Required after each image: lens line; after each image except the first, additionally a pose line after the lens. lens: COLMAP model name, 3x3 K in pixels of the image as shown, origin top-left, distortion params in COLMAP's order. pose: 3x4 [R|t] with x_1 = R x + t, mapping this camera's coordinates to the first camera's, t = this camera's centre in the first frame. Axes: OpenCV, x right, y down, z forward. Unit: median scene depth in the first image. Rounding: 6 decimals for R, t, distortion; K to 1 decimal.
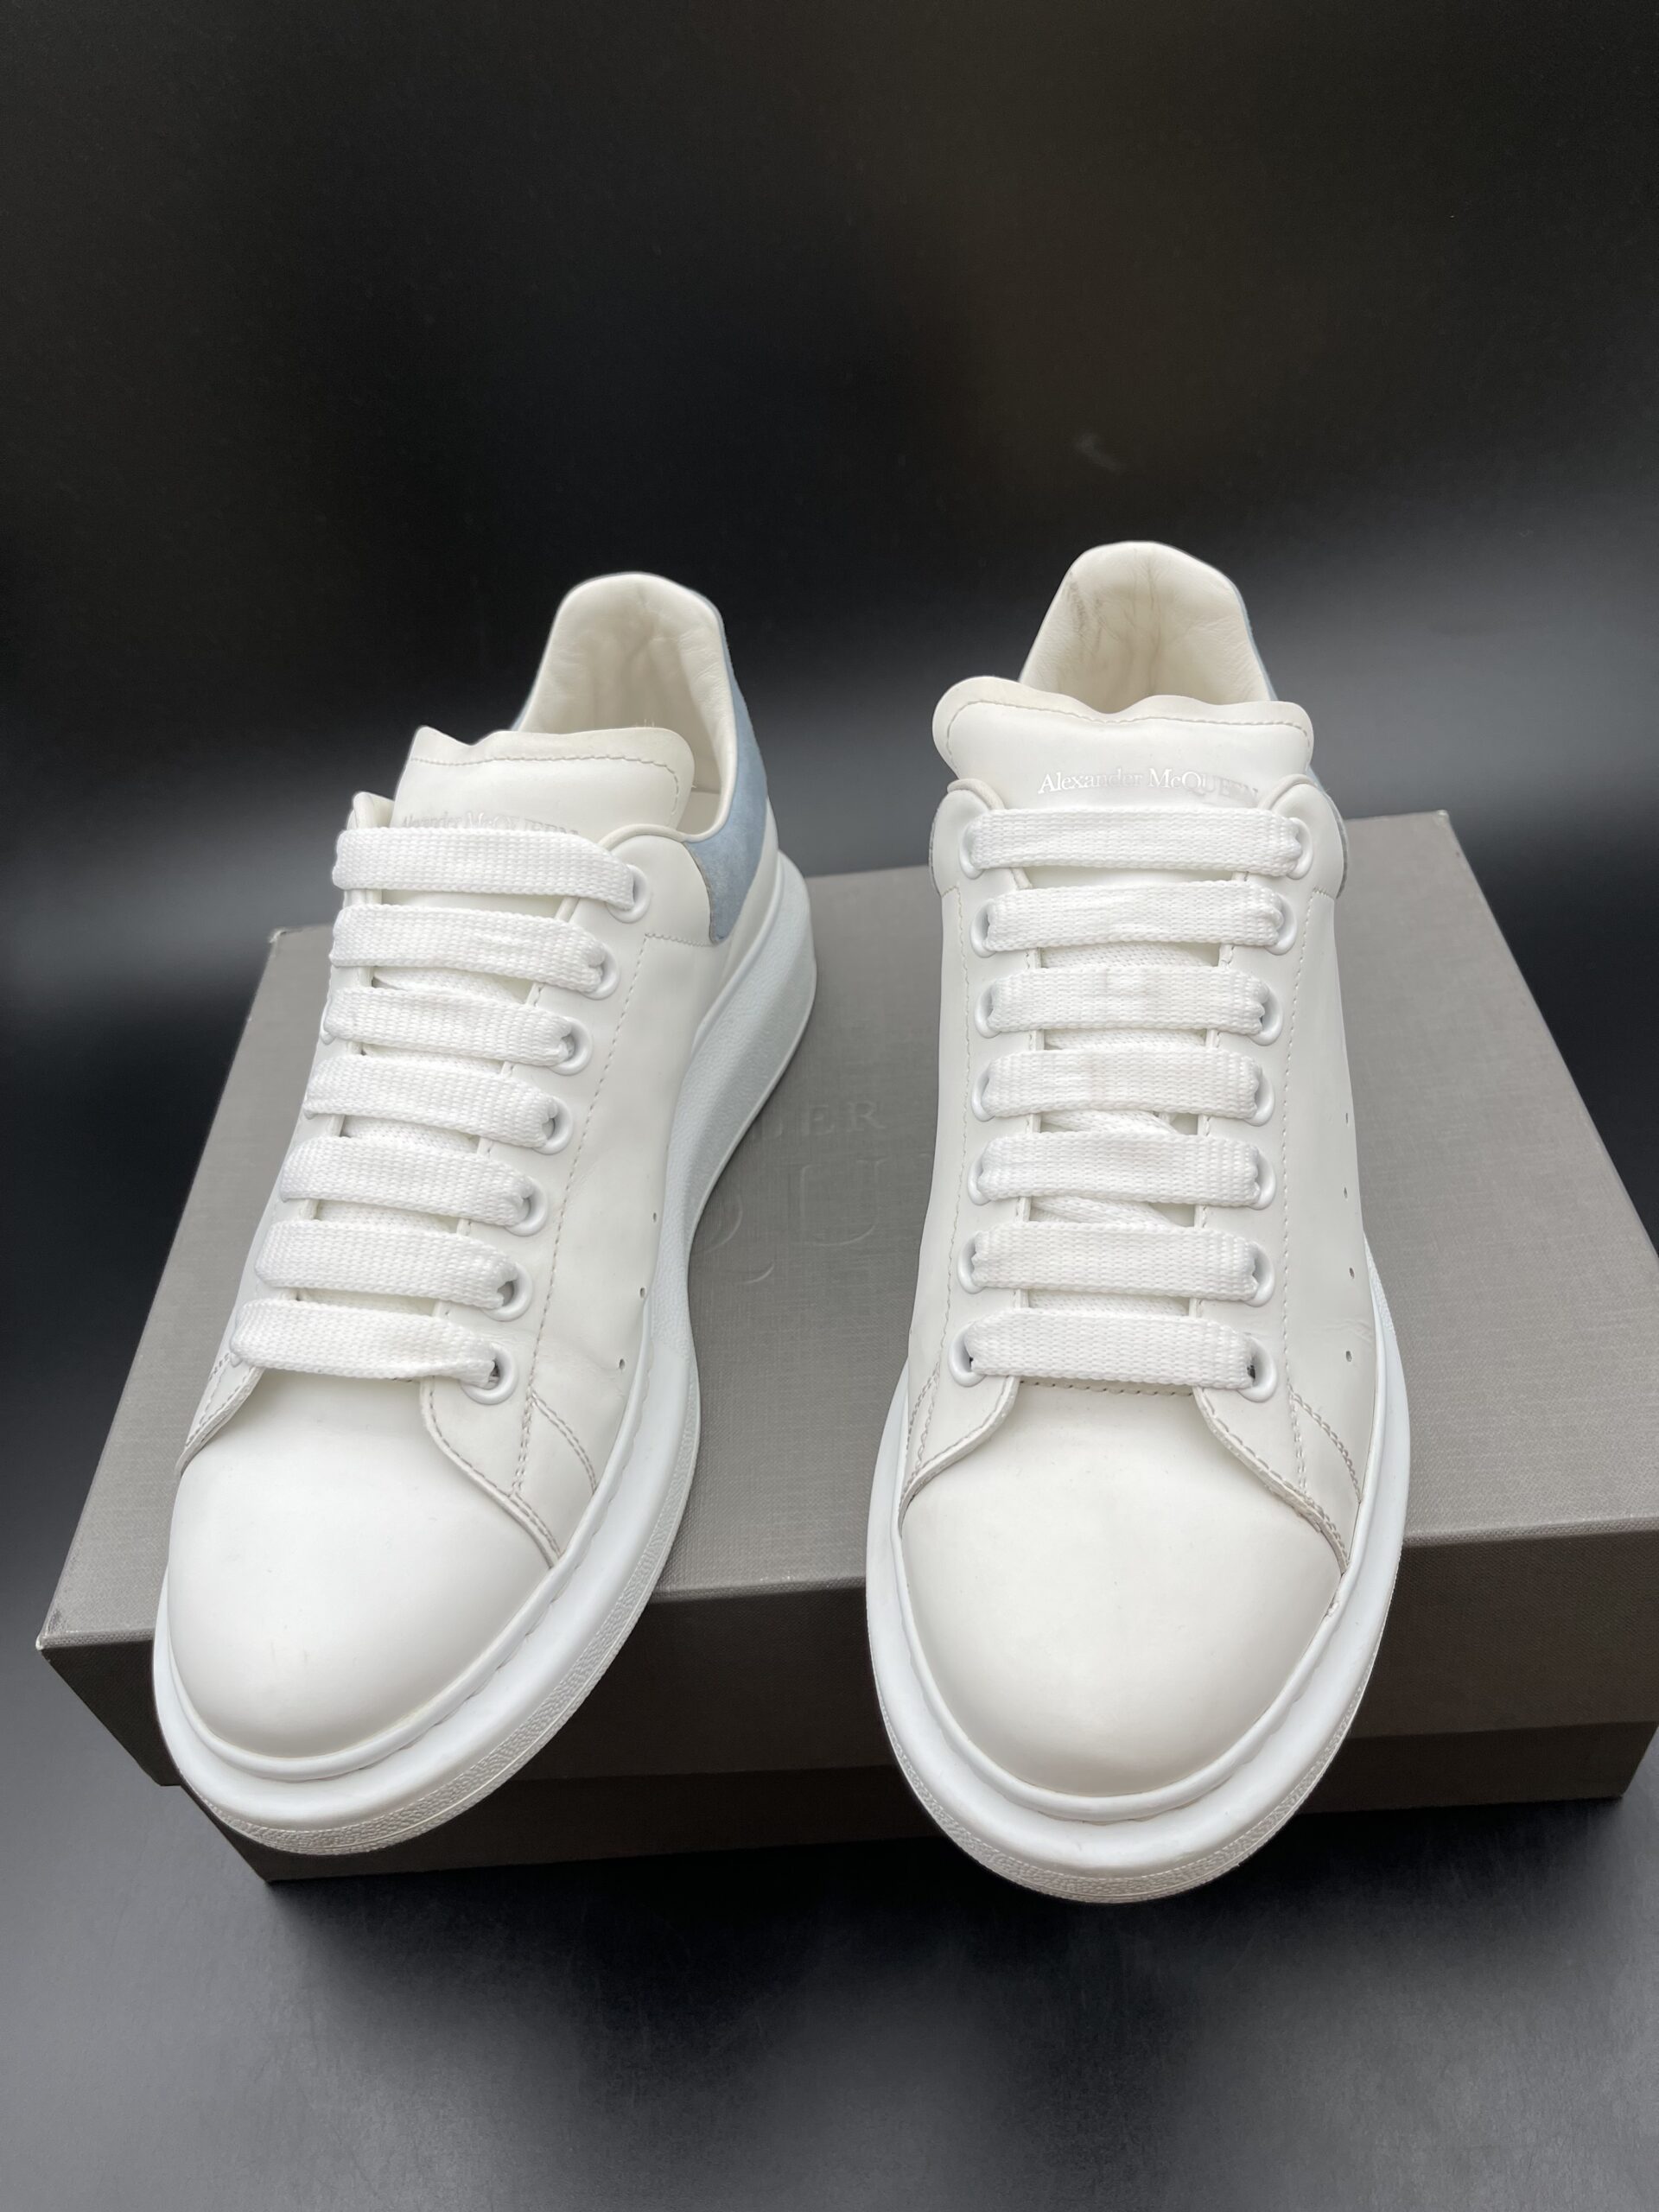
lens RADIAL K [[1720.2, 0, 893.8], [0, 1720.2, 1153.7], [0, 0, 1]] dist [0.064682, -0.149104]
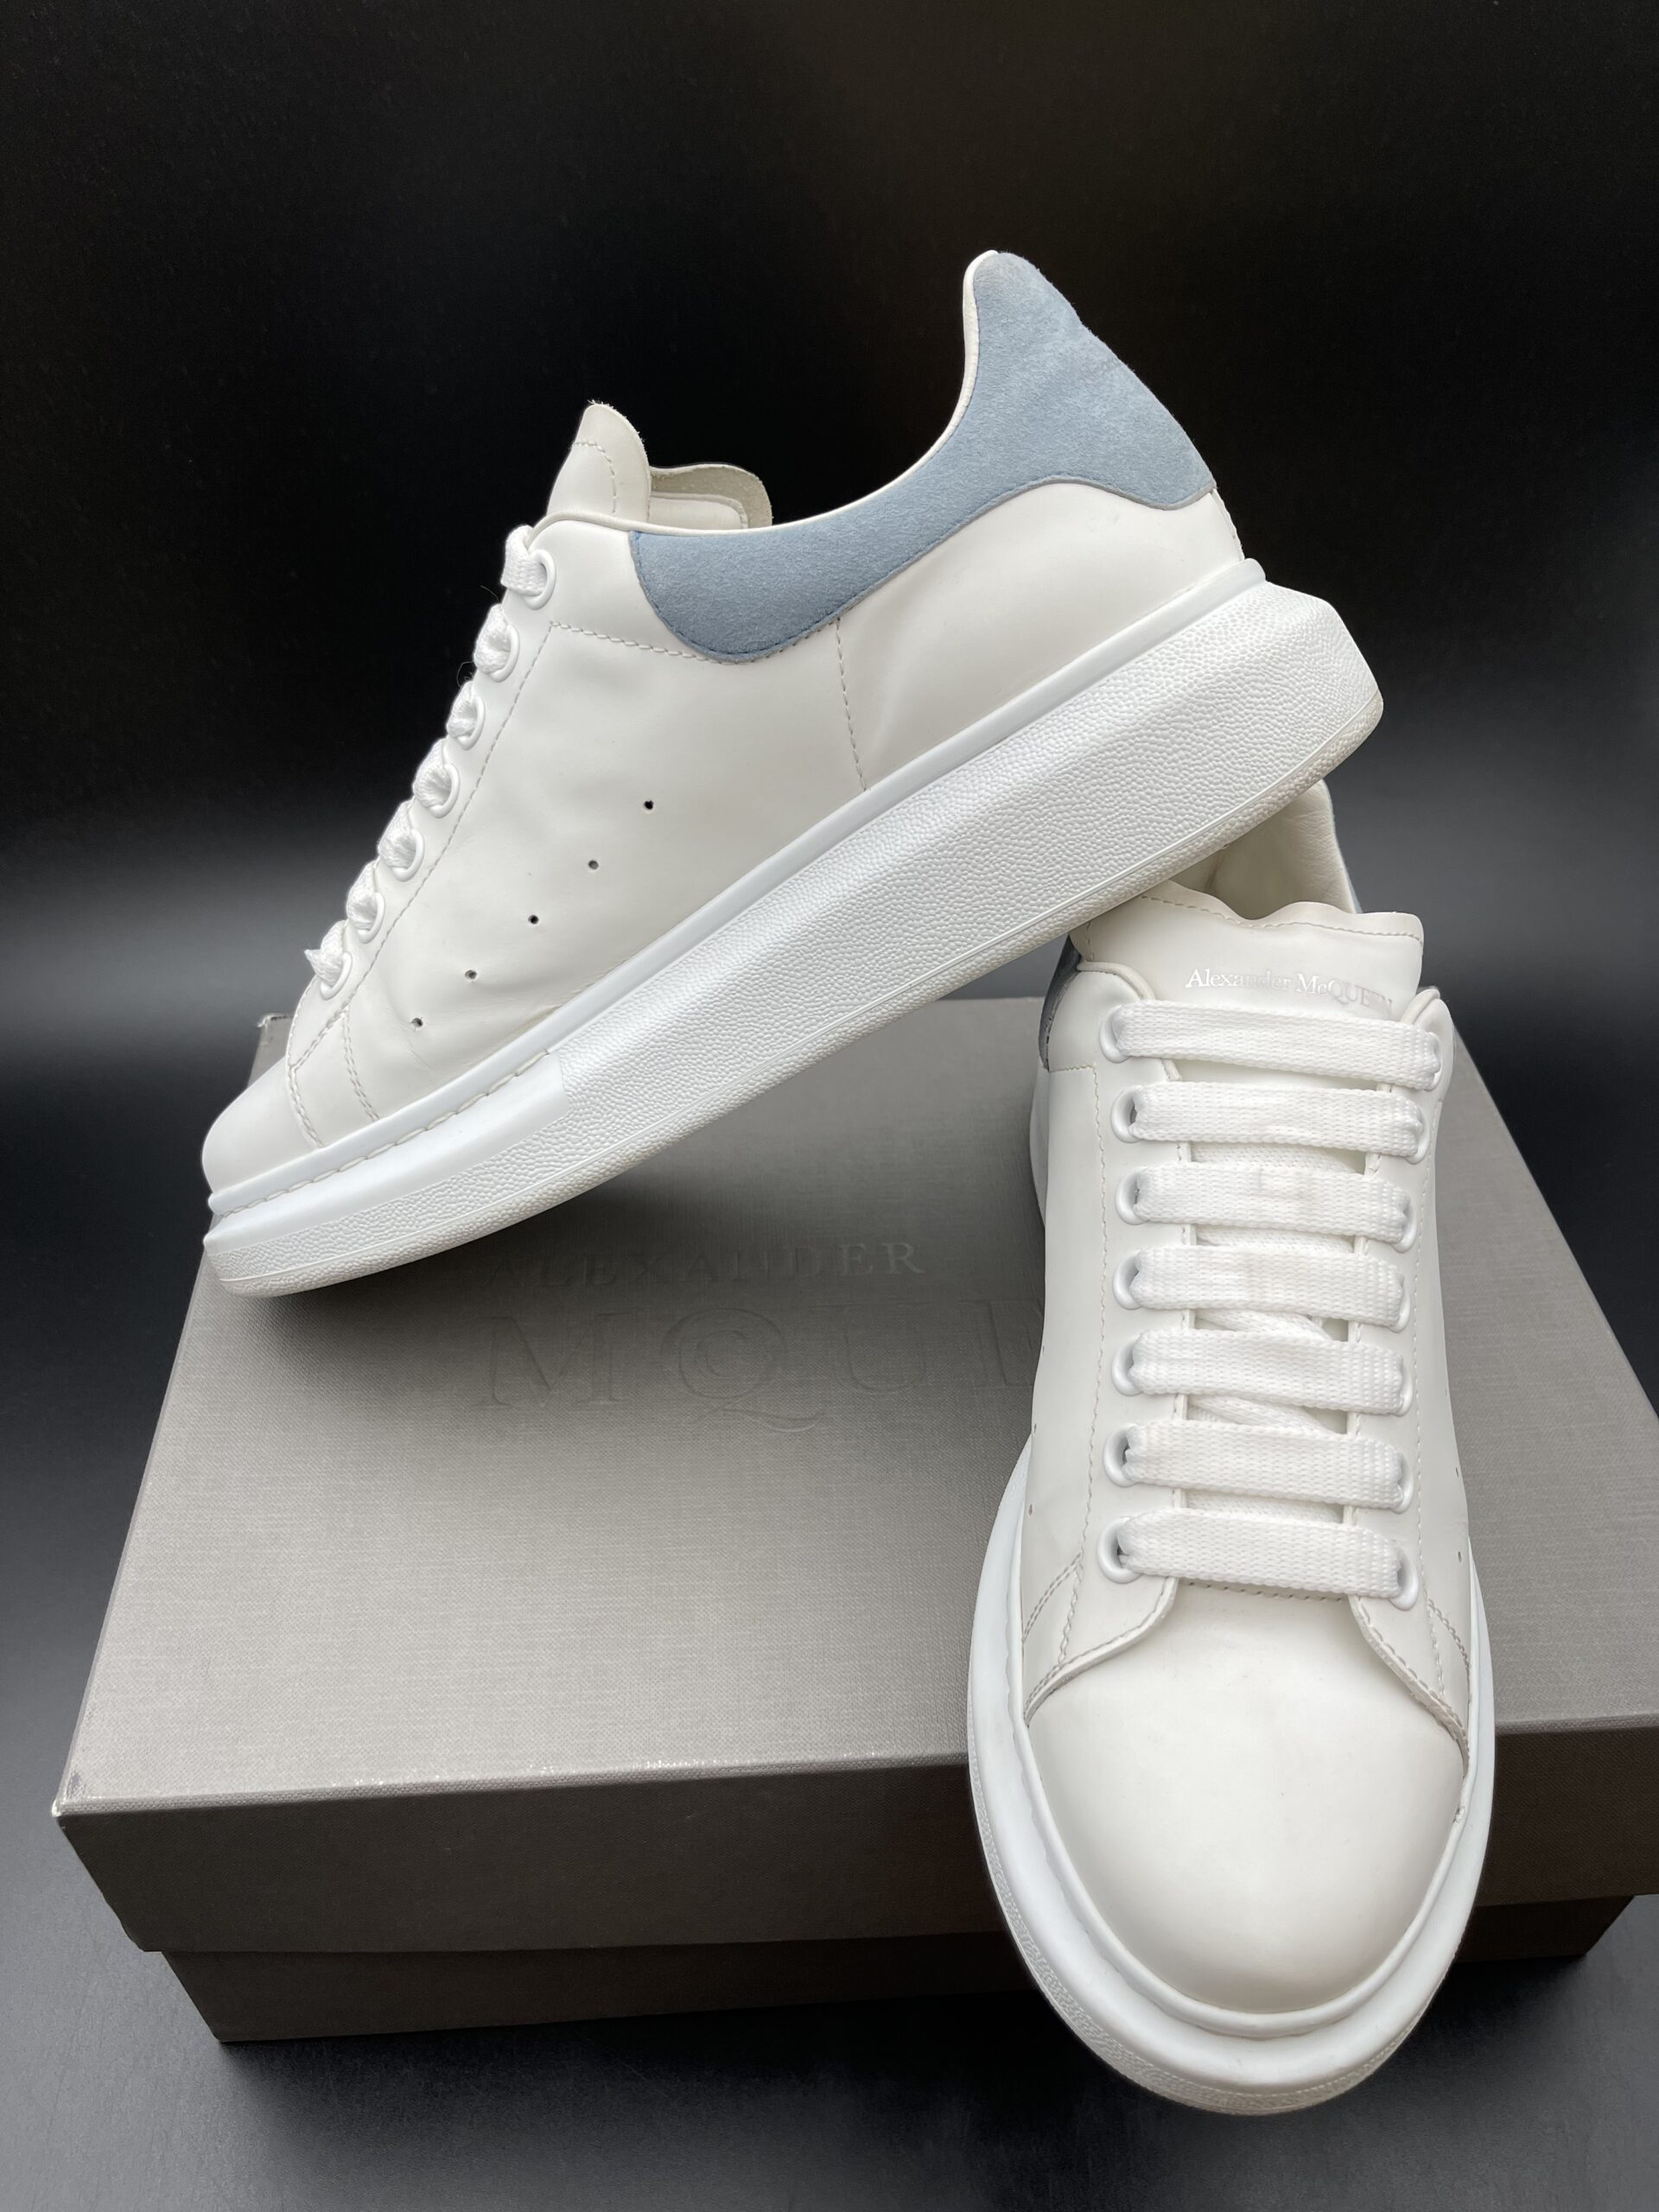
lens RADIAL K [[1704.9, 0, 896.7], [0, 1704.9, 1145.5], [0, 0, 1]] dist [0.033708, -0.076098]
pose [[0.987070, 0.067309, 0.145471, -0.240616], [-0.062287, 0.997304, -0.038806, -0.069571], [-0.147690, 0.029243, 0.988601, 0.033712]]
